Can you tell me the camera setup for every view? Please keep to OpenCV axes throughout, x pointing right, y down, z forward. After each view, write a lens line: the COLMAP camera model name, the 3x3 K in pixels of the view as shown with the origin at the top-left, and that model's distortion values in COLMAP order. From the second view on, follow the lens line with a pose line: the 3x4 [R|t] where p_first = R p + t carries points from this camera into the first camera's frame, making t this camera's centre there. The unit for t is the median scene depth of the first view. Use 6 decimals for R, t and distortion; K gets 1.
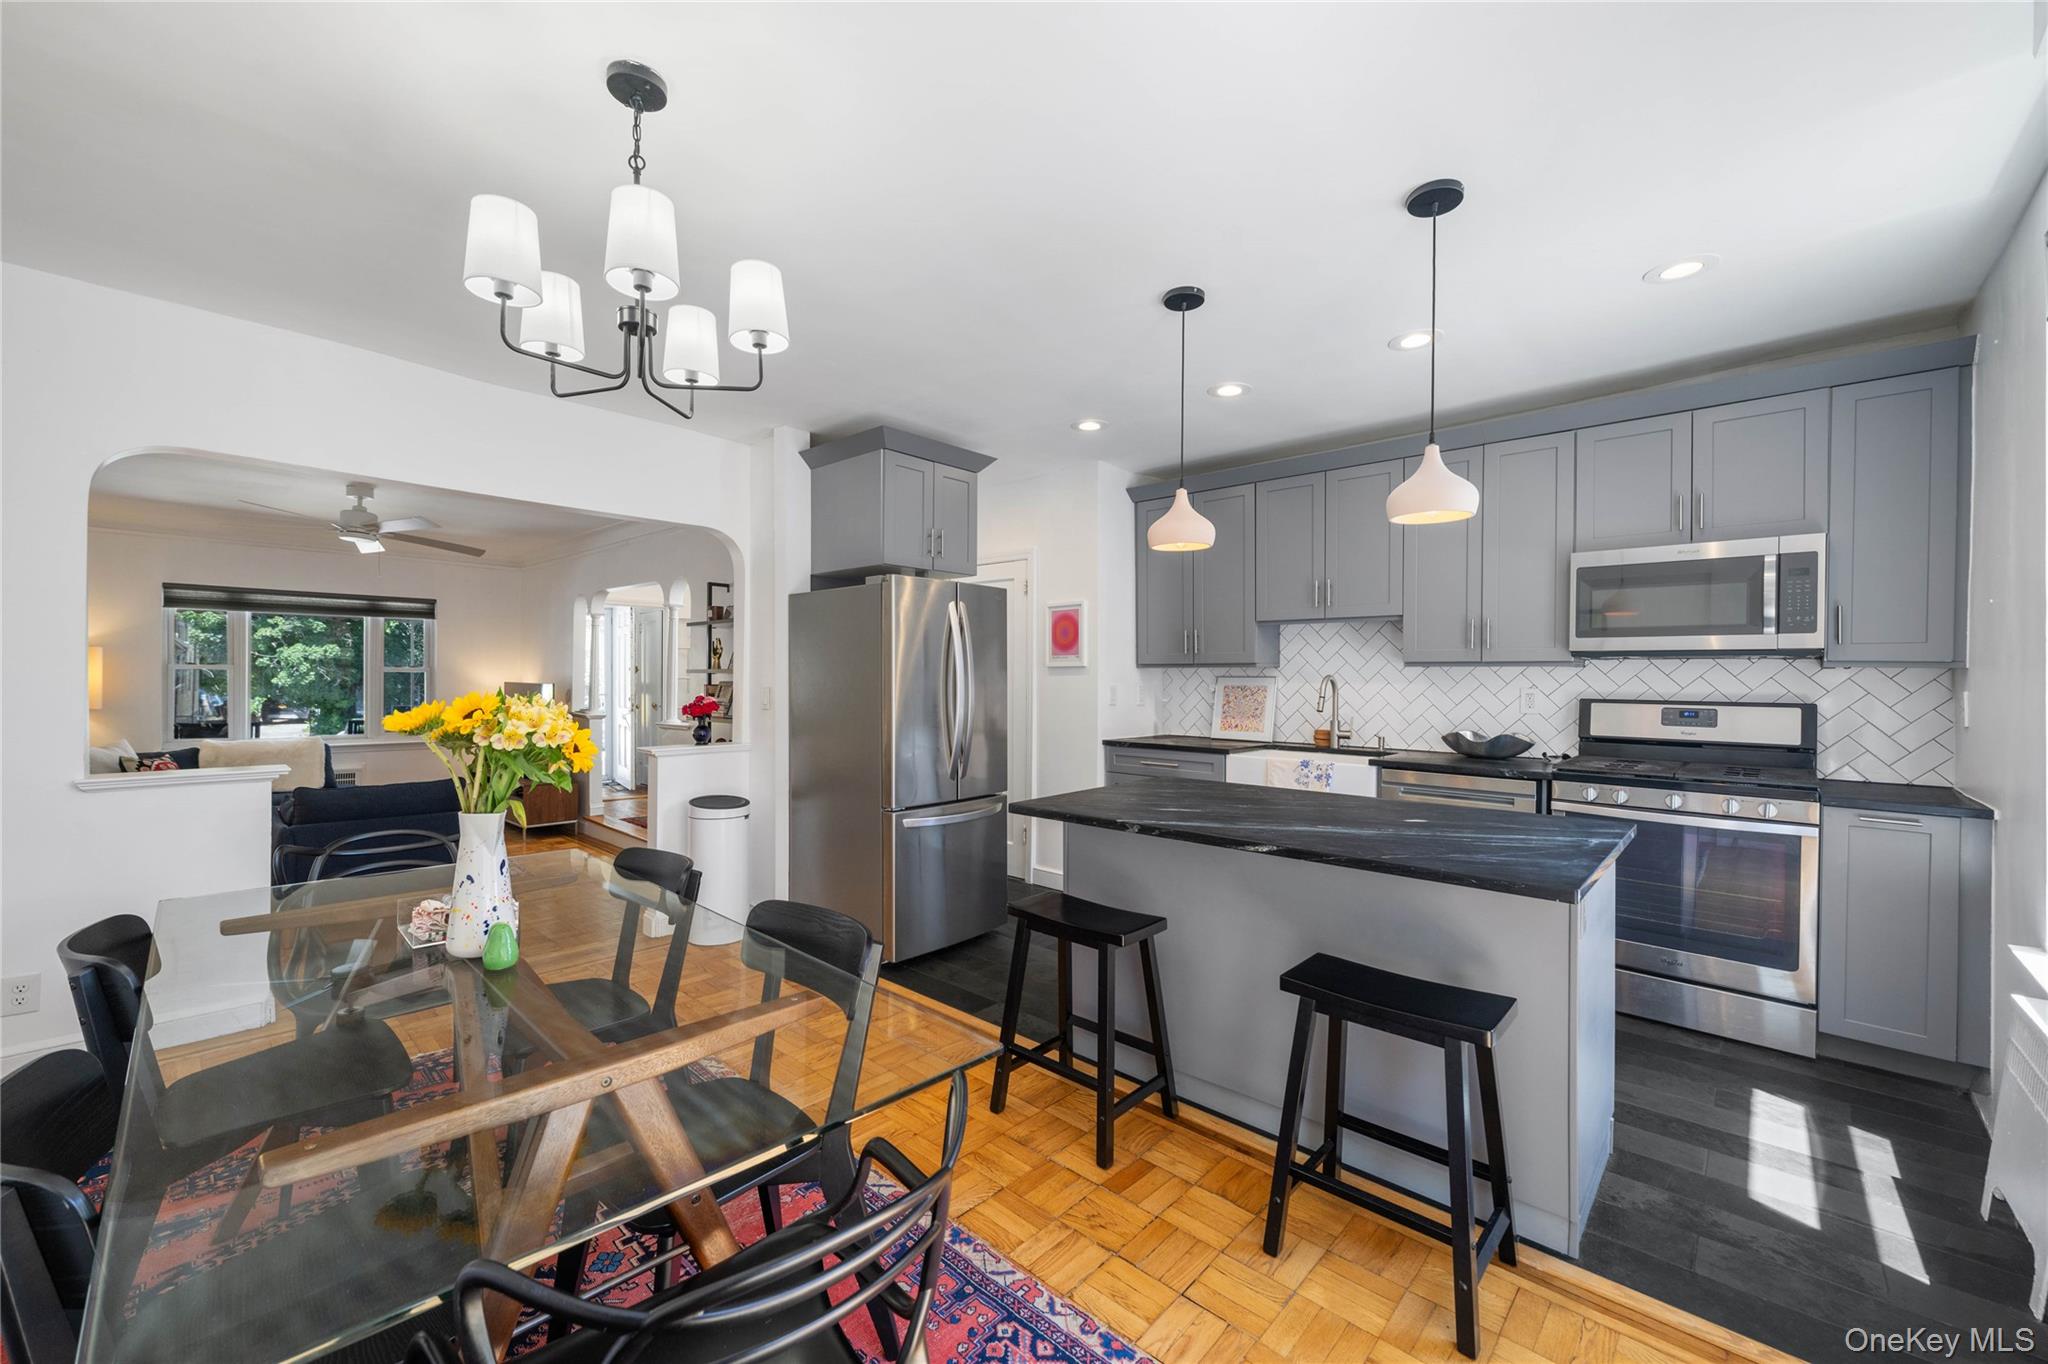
lens RADIAL K [[814.7, 0, 1014.4], [0, 814.7, 678.0], [0, 0, 1]] dist [0.000061, -0.000135]
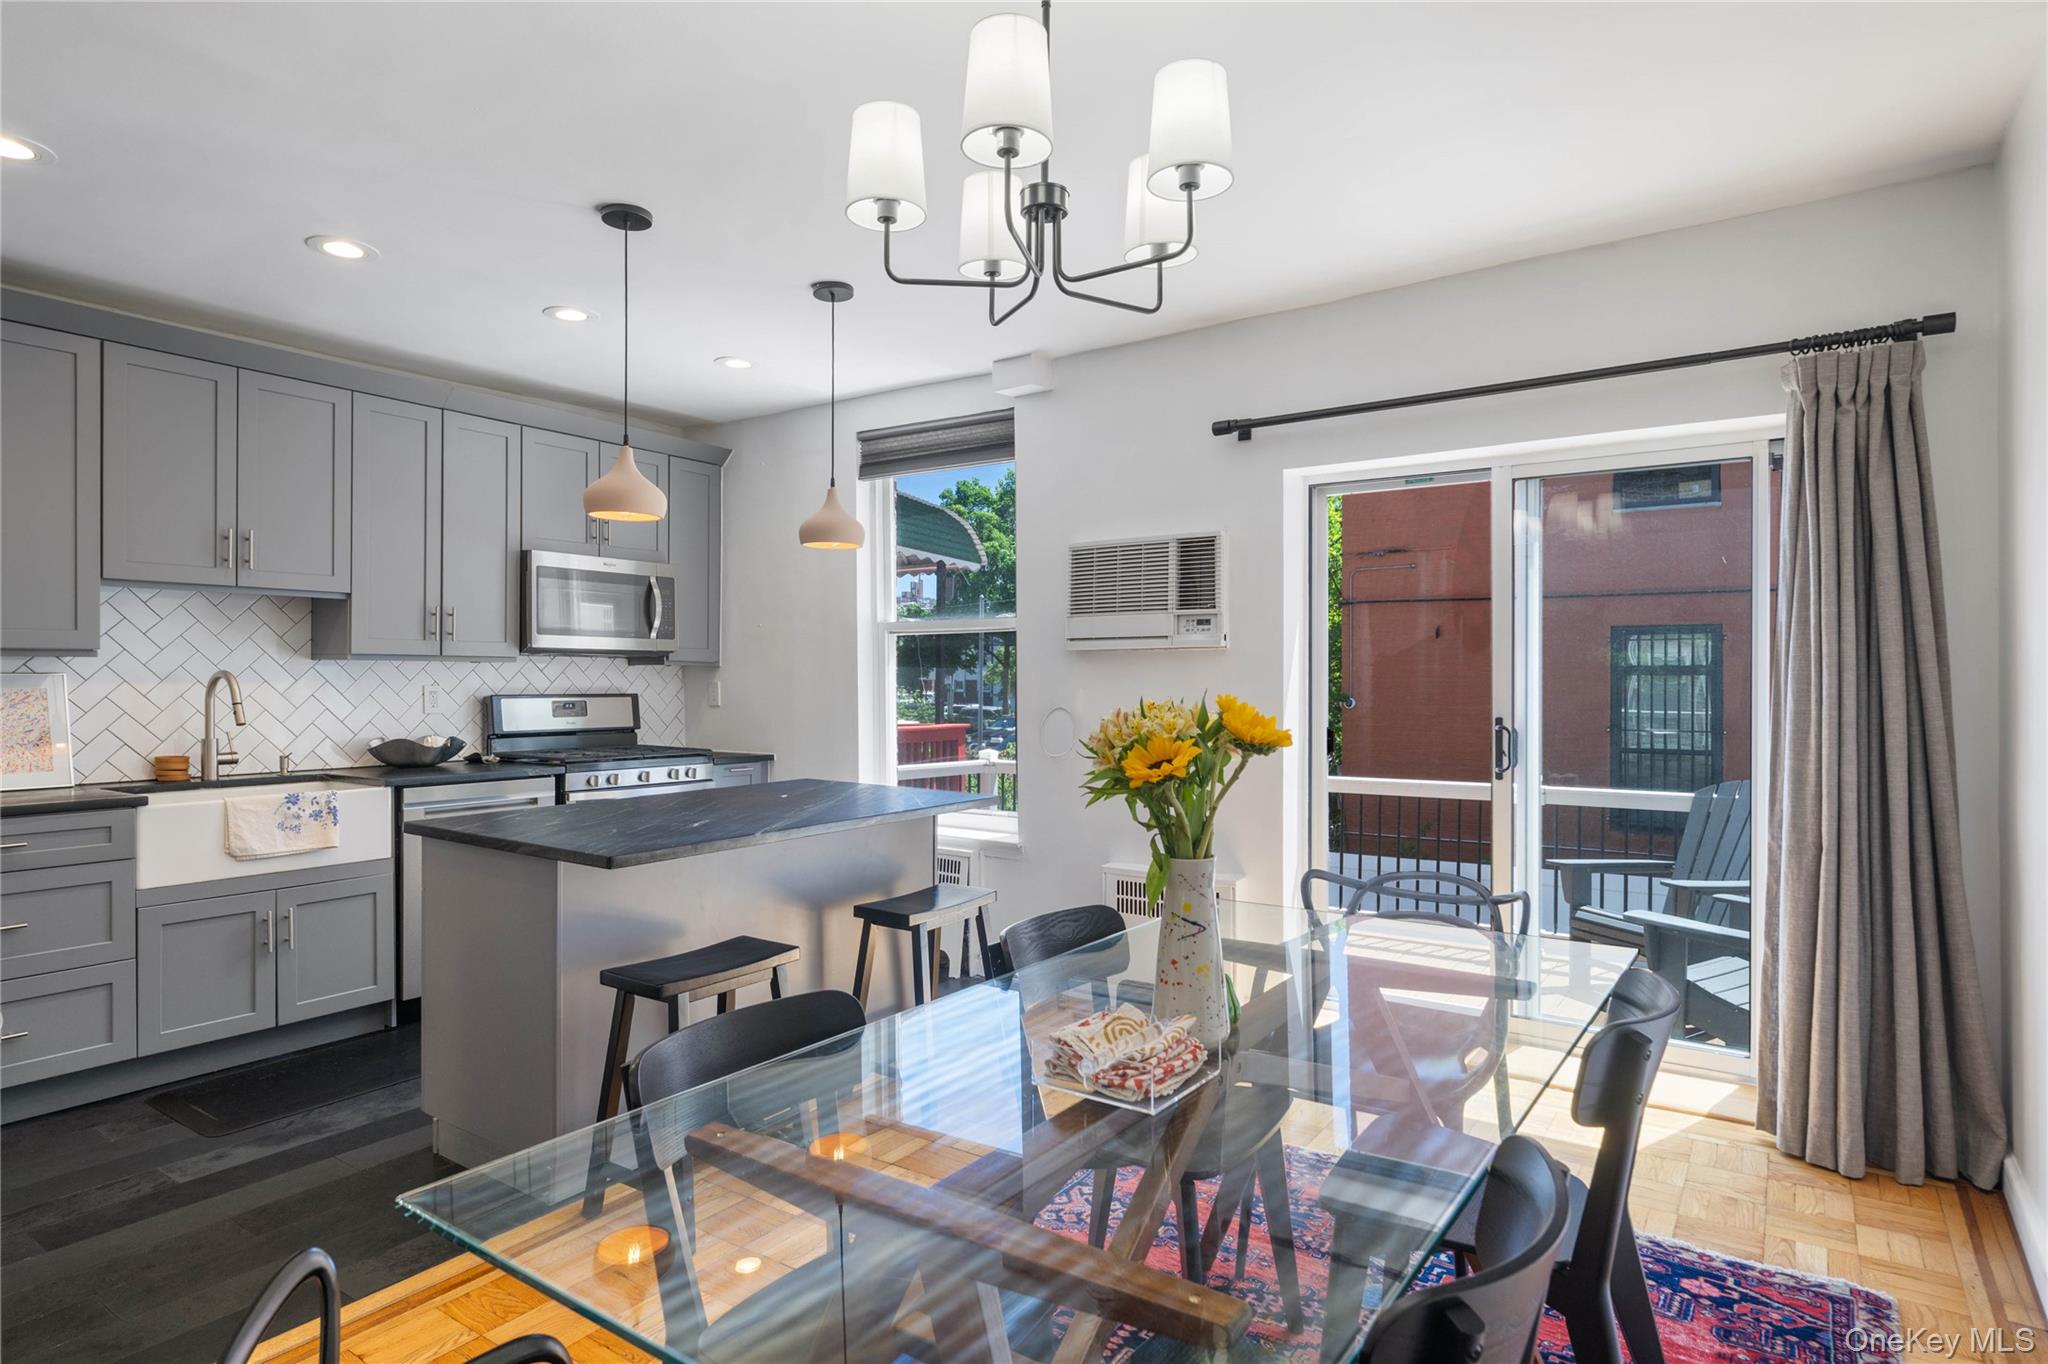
lens RADIAL K [[1120.2, 0, 1021.0], [0, 1120.2, 673.7], [0, 0, 1]] dist [-0.000270, 0.000205]
pose [[-0.154129, -0.002485, 0.988048, -0.657757], [0.003308, 0.999990, 0.003031, -0.001766], [-0.988045, 0.003735, -0.154119, 0.521154]]
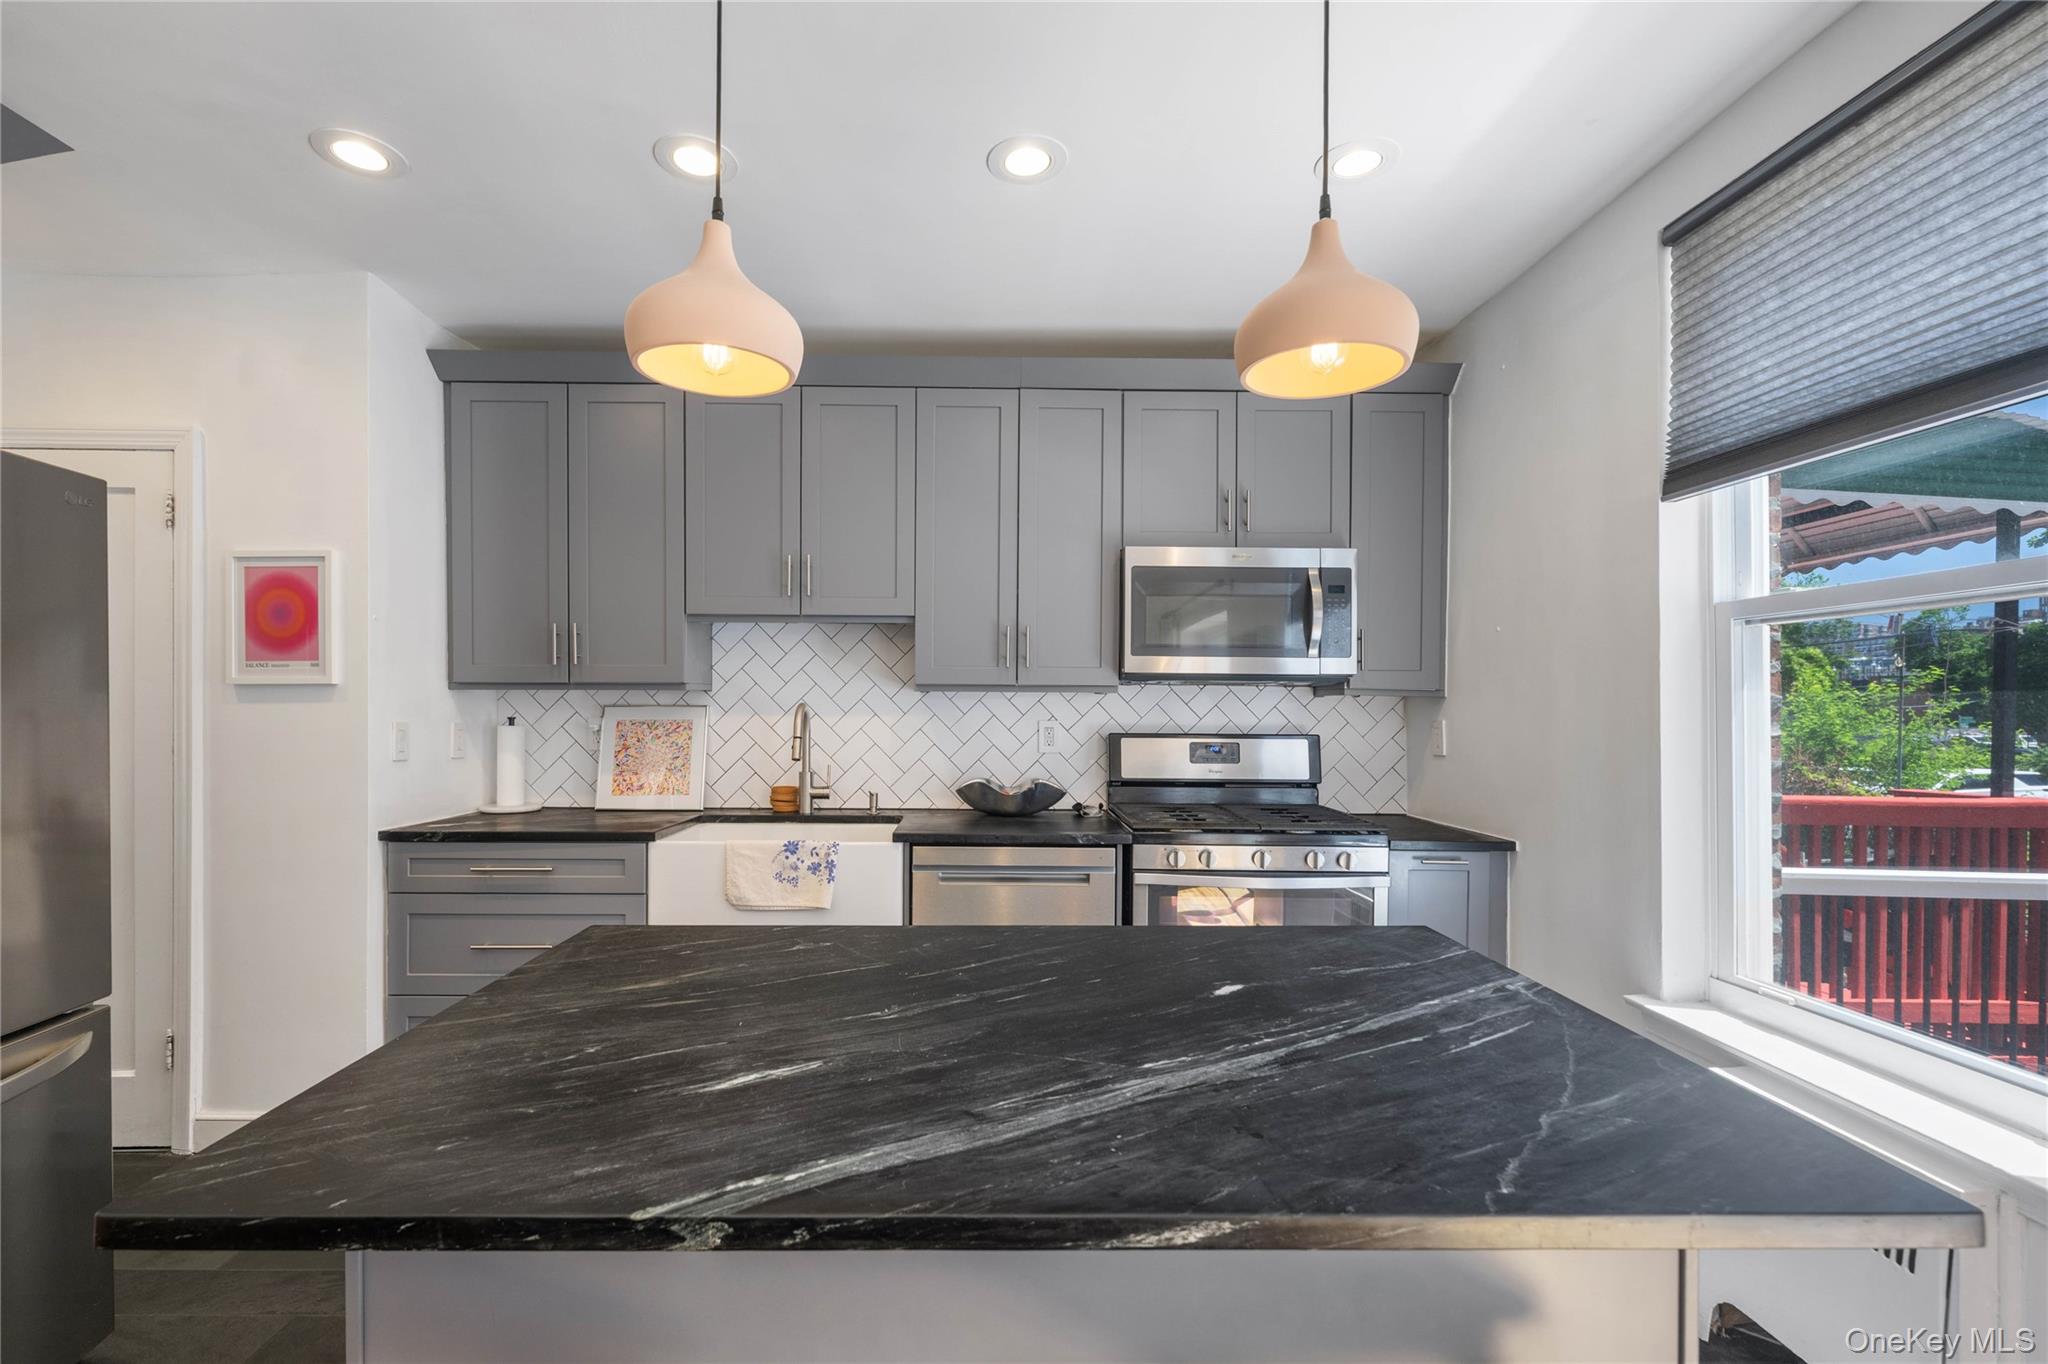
lens RADIAL K [[889.4, 0, 986.1], [0, 889.4, 708.6], [0, 0, 1]] dist [0.001231, -0.000124]
pose [[0.724904, -0.001874, 0.688847, 0.002440], [0.001647, 0.999998, 0.000987, 0.000445], [-0.688848, 0.000419, 0.724906, 0.403106]]
